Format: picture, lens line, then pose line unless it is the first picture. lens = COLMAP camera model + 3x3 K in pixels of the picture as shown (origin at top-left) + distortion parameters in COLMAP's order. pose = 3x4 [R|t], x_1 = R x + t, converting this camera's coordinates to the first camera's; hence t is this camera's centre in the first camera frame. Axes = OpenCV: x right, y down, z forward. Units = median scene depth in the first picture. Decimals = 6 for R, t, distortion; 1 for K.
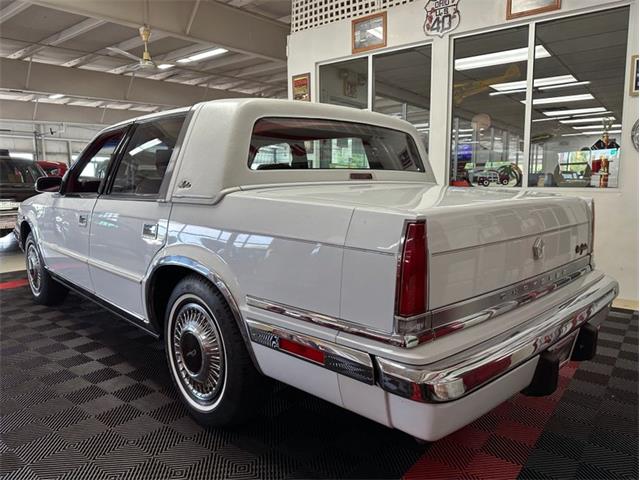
lens RADIAL K [[478.3, 0, 316.5], [0, 478.3, 226.9], [0, 0, 1]] dist [-0.003574, -0.010009]
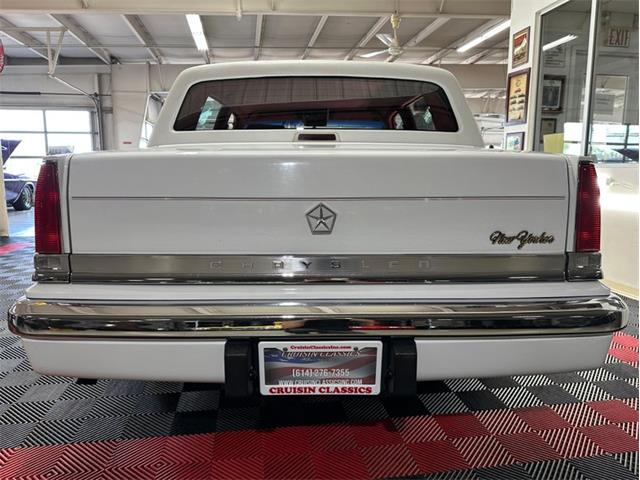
lens RADIAL K [[455.6, 0, 320.0], [0, 455.6, 240.0], [0, 0, 1]] dist [-0.001924, -0.011922]
pose [[0.709429, 0.111098, -0.695966, 0.503403], [-0.070681, 0.993734, 0.086583, 0.010777], [0.701224, -0.012232, 0.712836, 0.267623]]
